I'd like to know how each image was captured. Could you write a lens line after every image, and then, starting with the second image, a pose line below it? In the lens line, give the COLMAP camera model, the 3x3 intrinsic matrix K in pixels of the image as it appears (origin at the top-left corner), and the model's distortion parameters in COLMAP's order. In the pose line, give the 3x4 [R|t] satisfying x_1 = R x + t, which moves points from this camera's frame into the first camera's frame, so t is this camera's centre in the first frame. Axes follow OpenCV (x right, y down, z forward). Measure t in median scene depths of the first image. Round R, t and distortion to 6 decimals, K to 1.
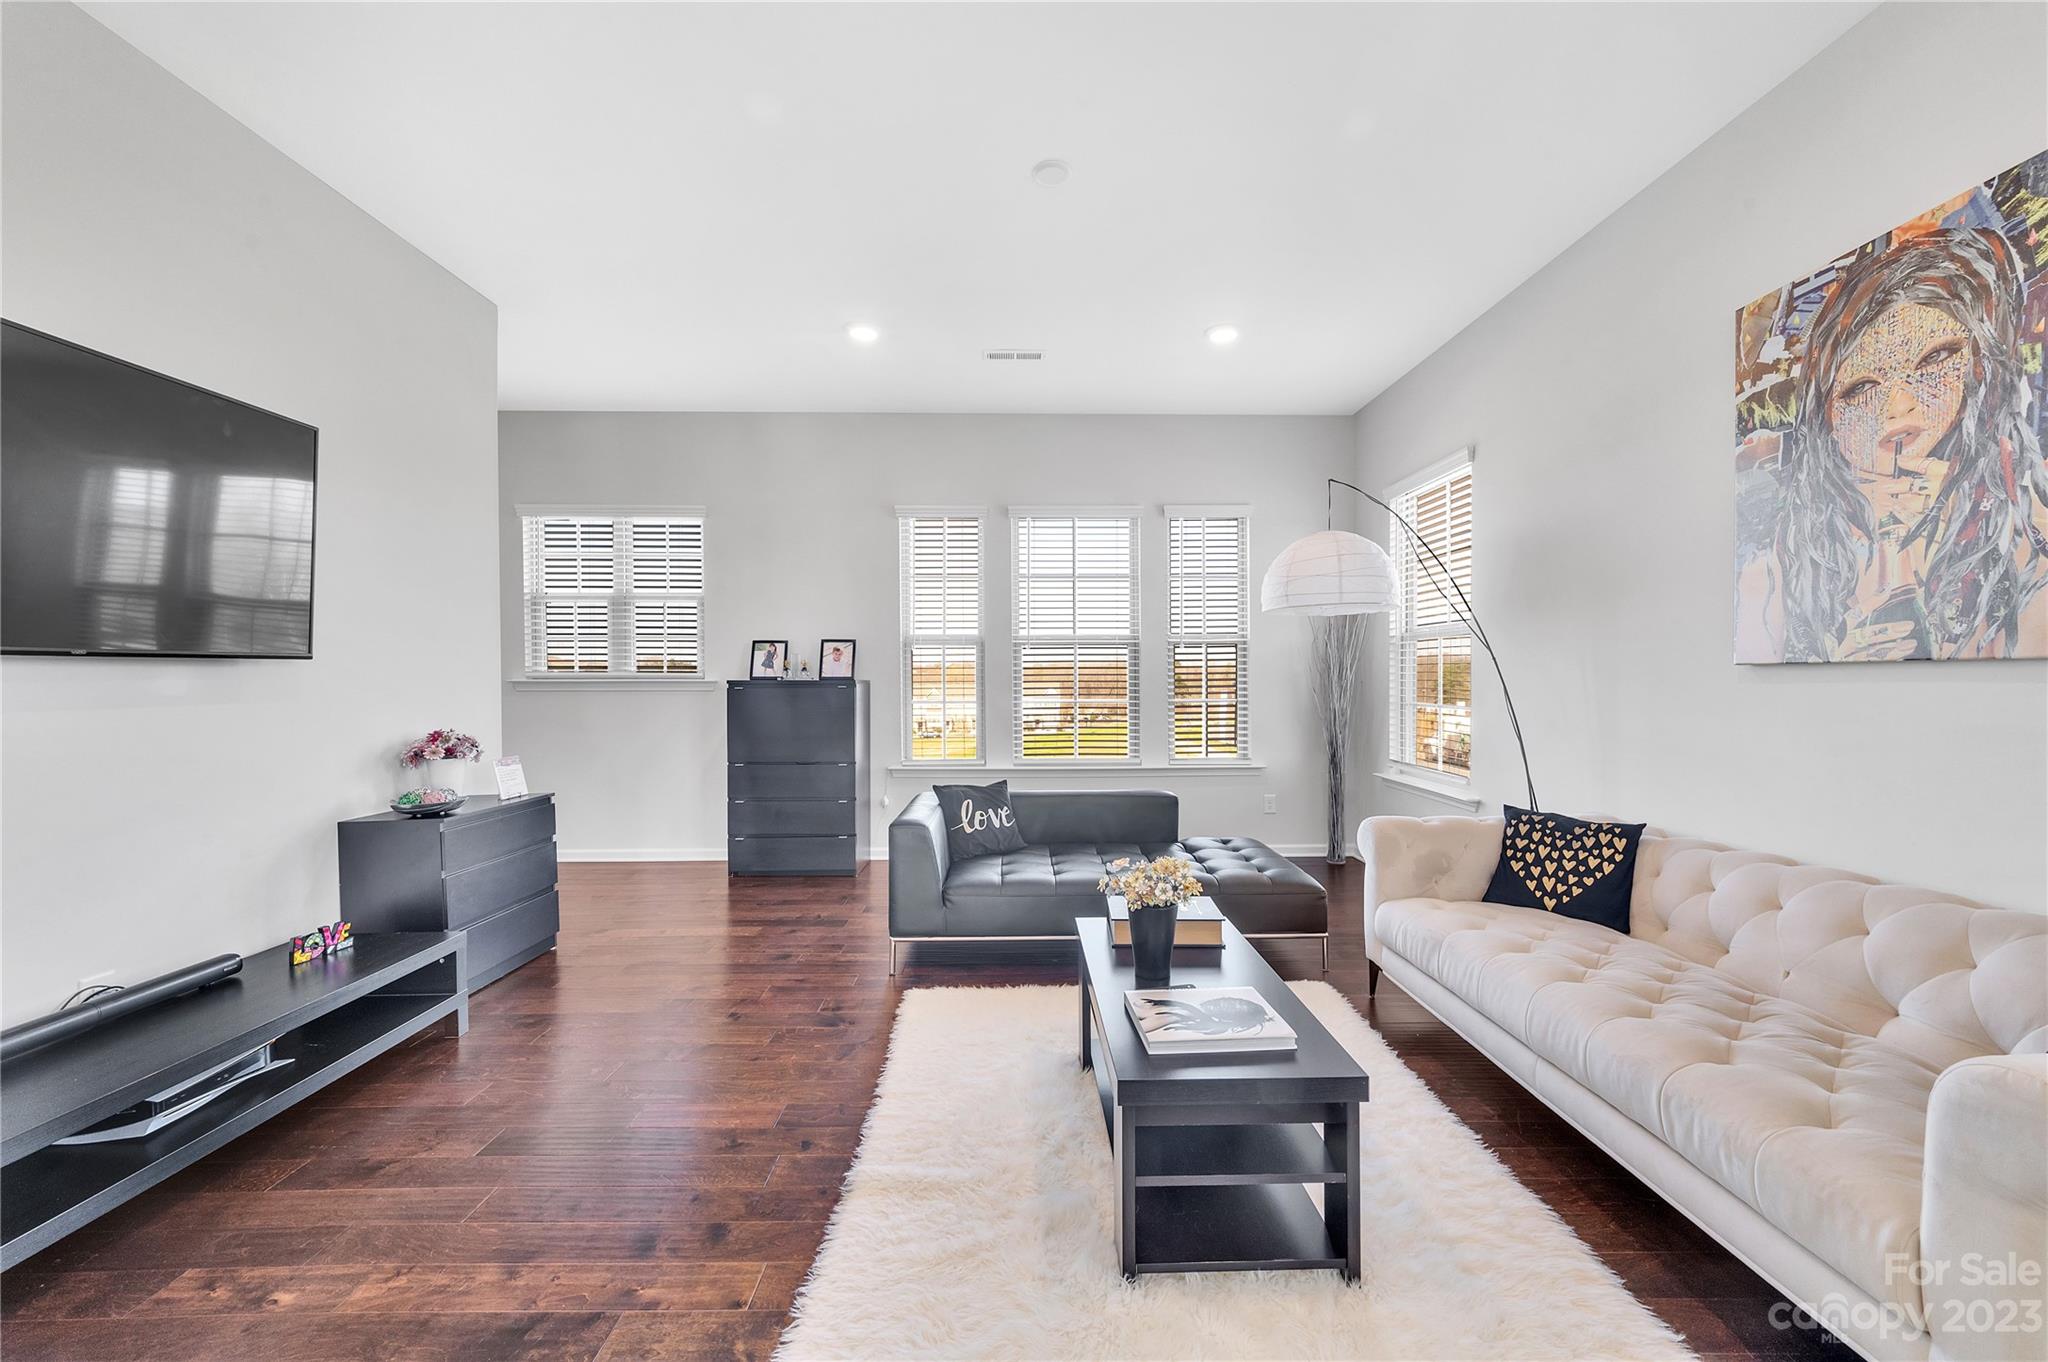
lens RADIAL K [[802.0, 0, 1030.5], [0, 802.0, 688.8], [0, 0, 1]] dist [0.010001, -0.000230]
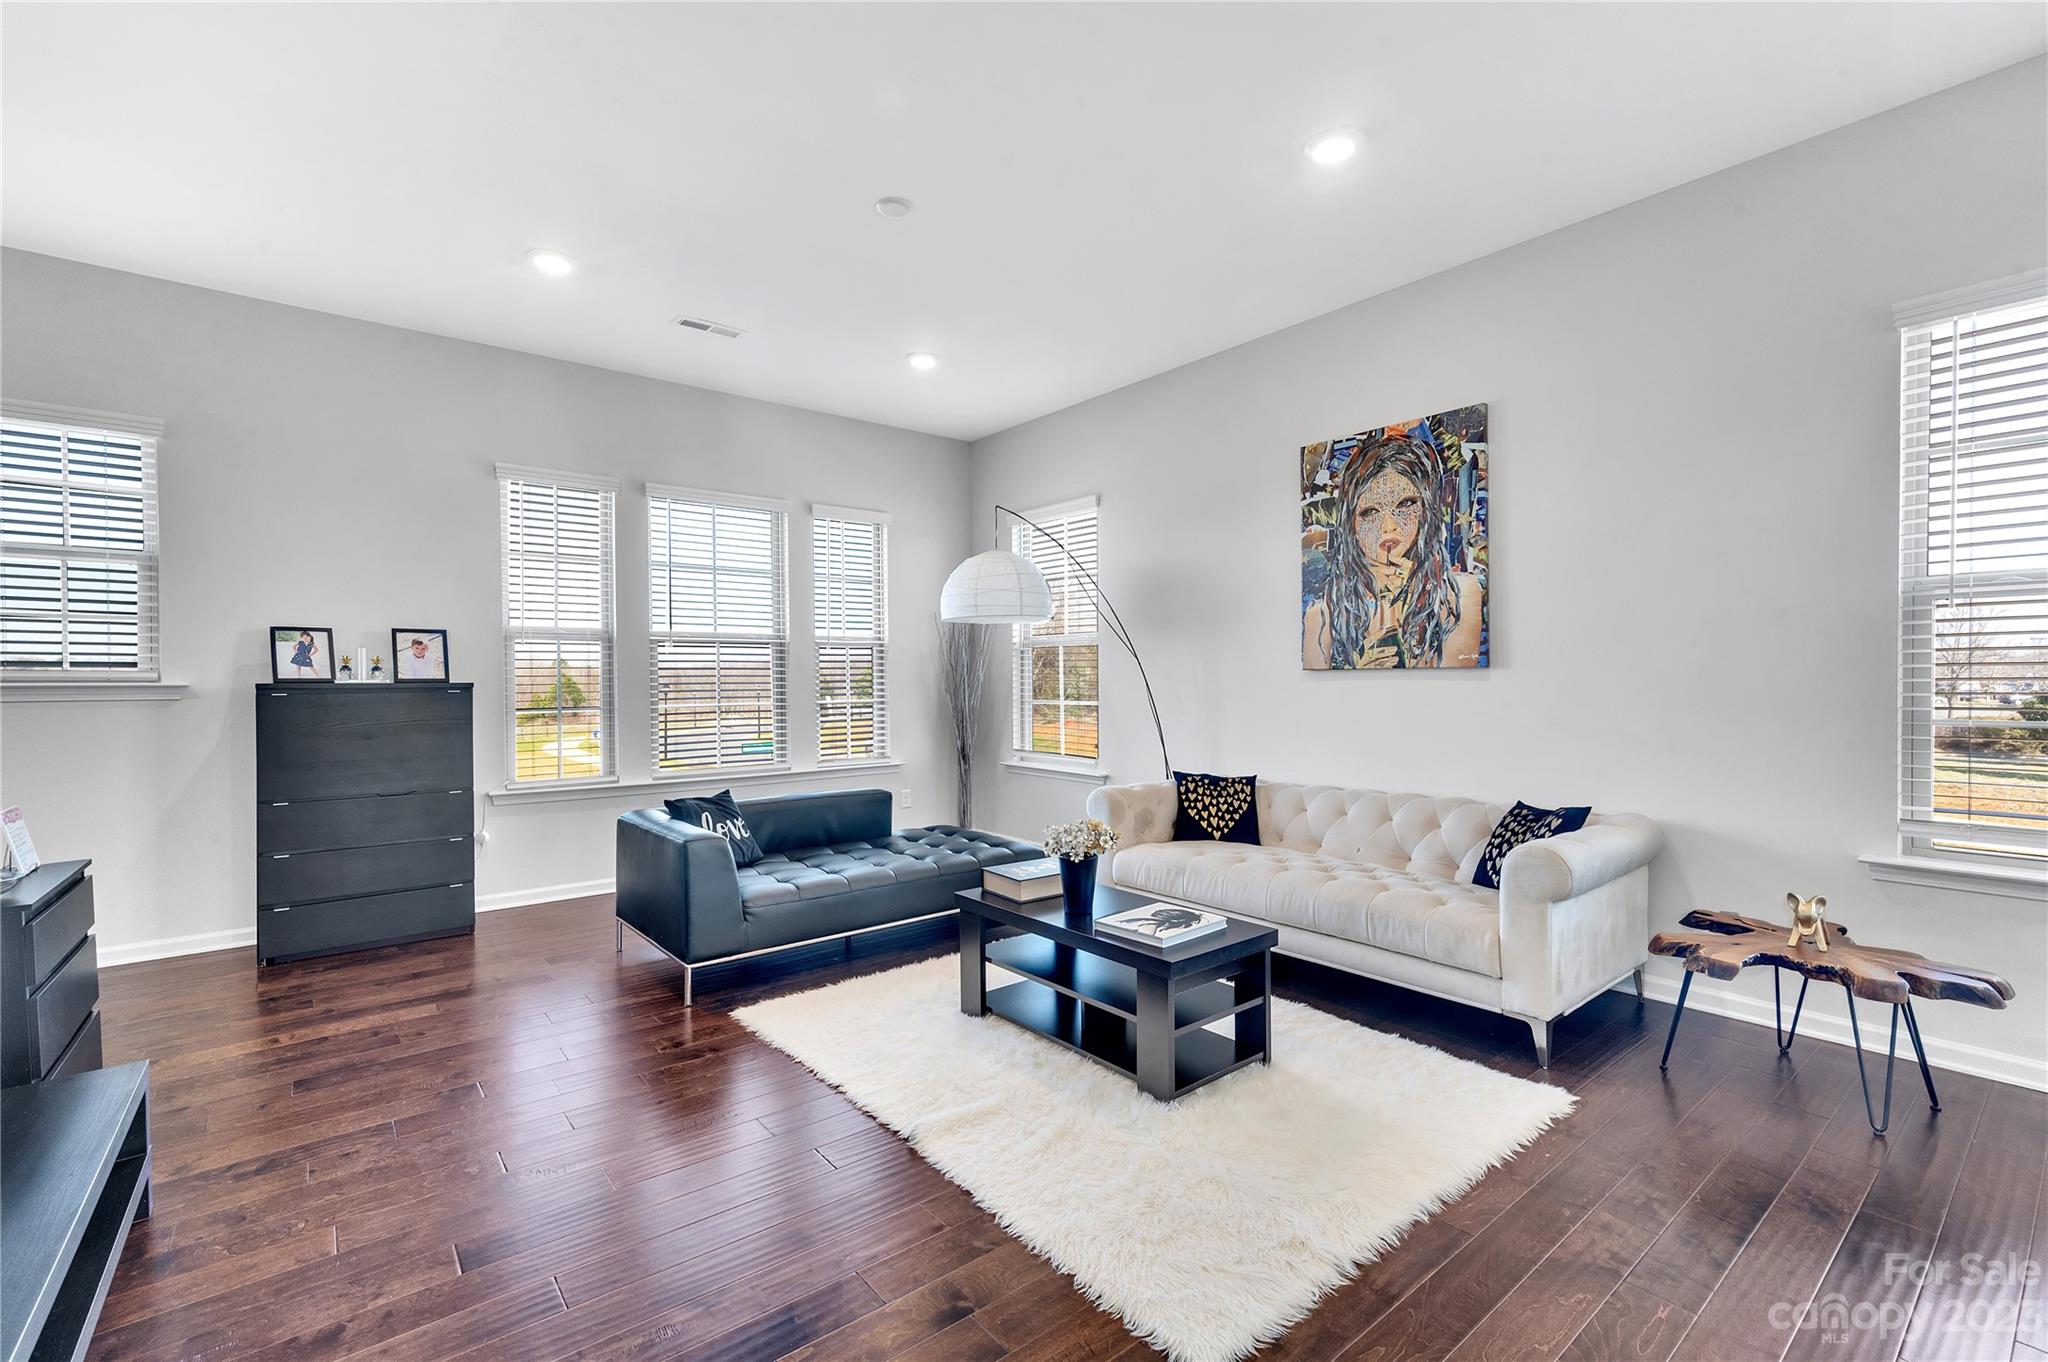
lens RADIAL K [[884.1, 0, 1040.2], [0, 884.1, 689.9], [0, 0, 1]] dist [0.011957, -0.000929]
pose [[0.784161, -0.009616, 0.620483, -0.592178], [0.010910, 0.999939, 0.001708, 0.001488], [-0.620462, 0.005430, 0.784218, -0.044120]]
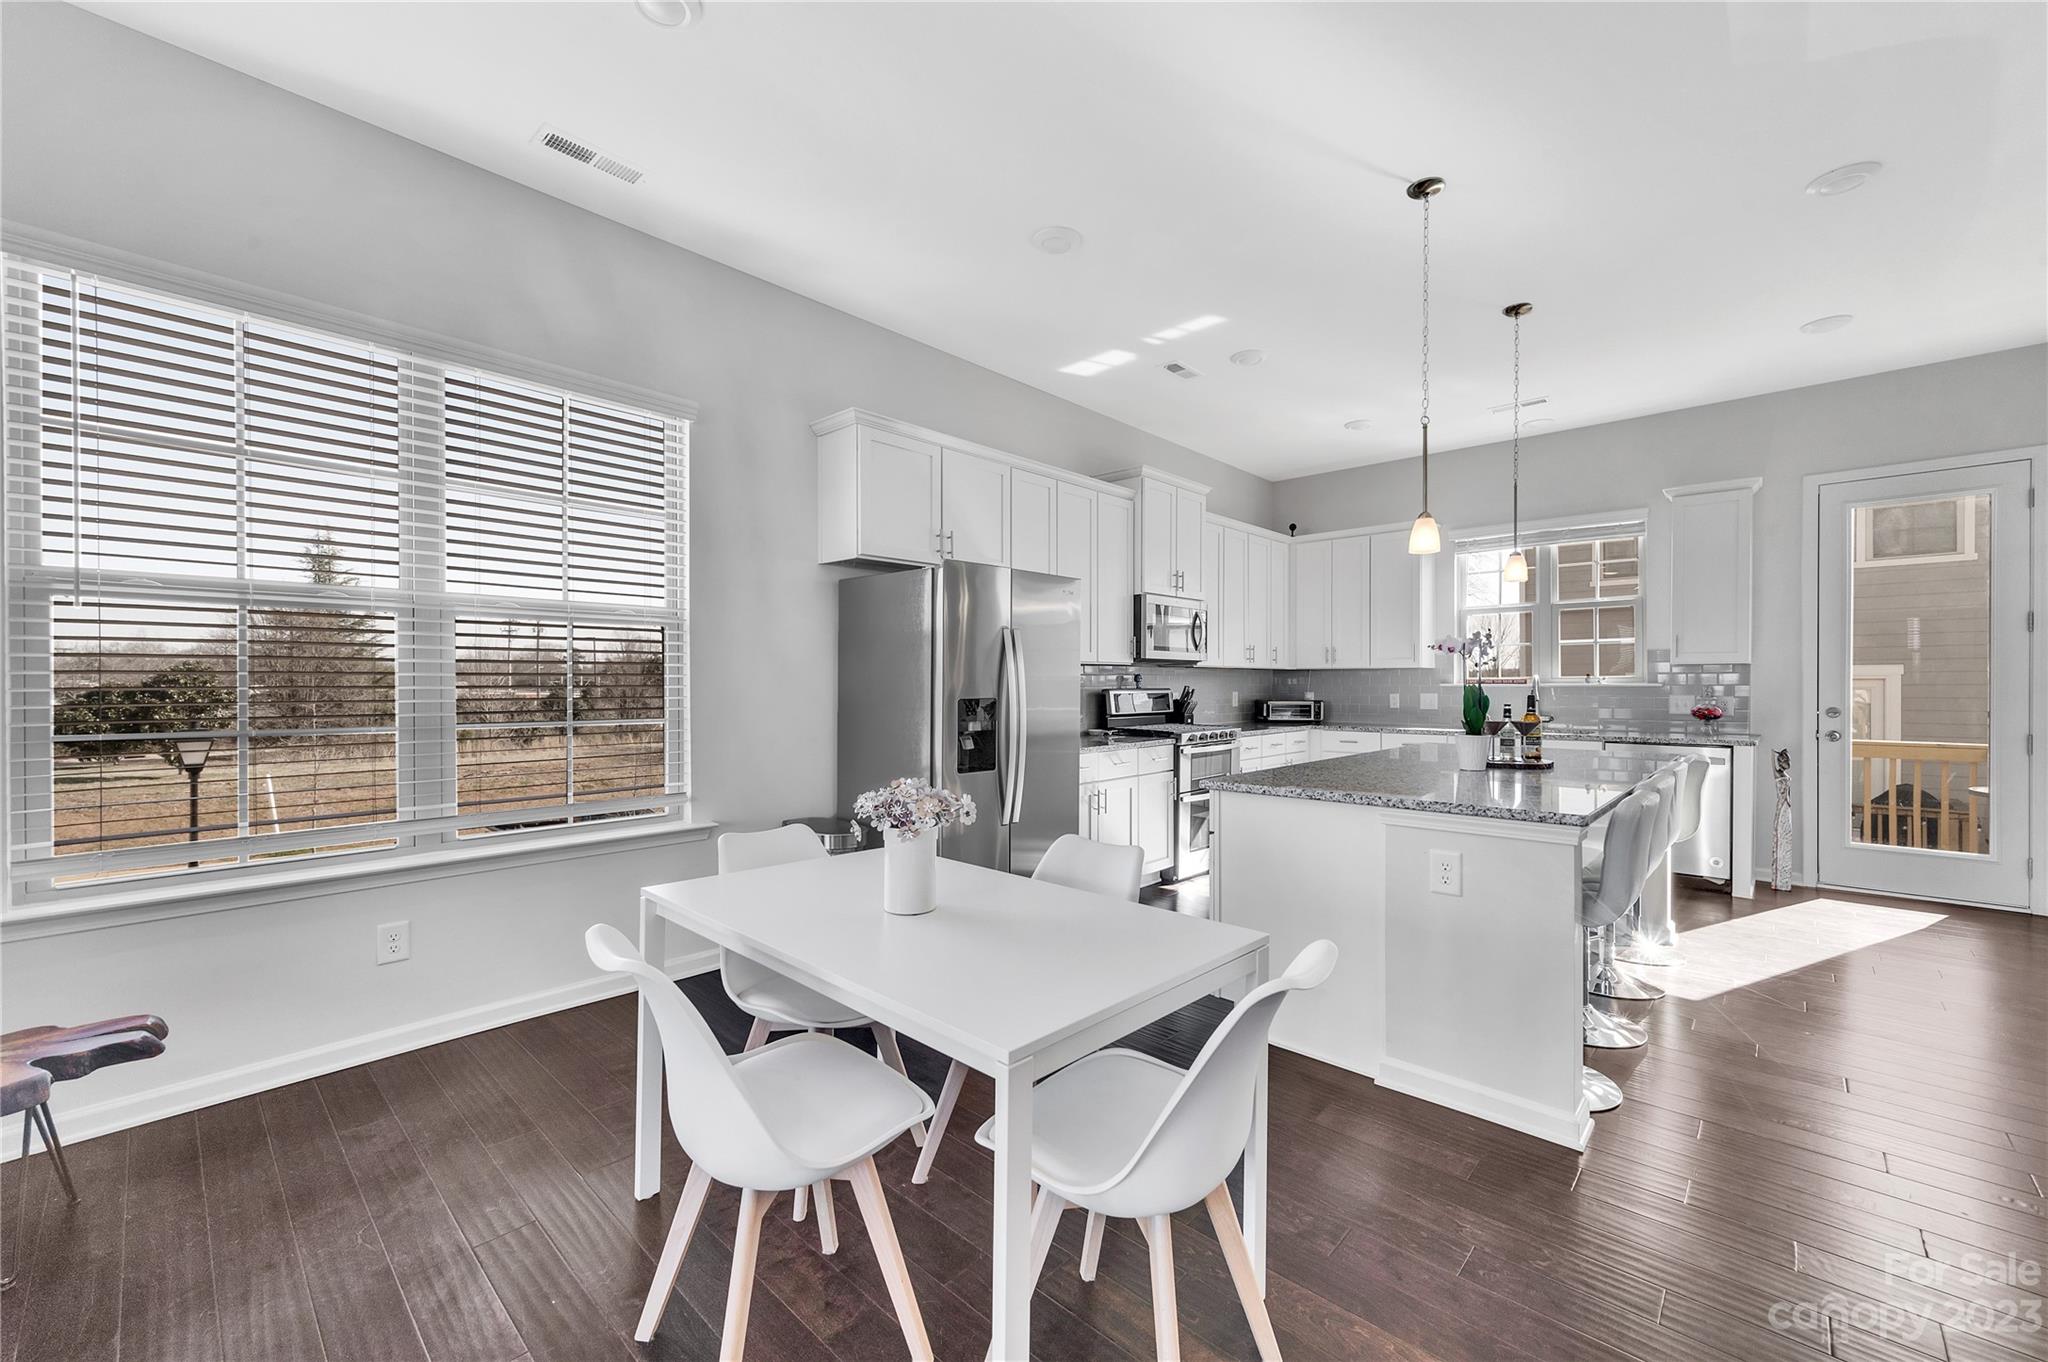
lens RADIAL K [[814.8, 0, 1024.5], [0, 814.8, 688.3], [0, 0, 1]] dist [0.009803, 0.000310]
pose [[-0.713633, -0.003103, 0.700513, -0.373179], [0.009597, 0.999853, 0.014206, -0.000923], [-0.700454, 0.016861, -0.713498, 0.041916]]
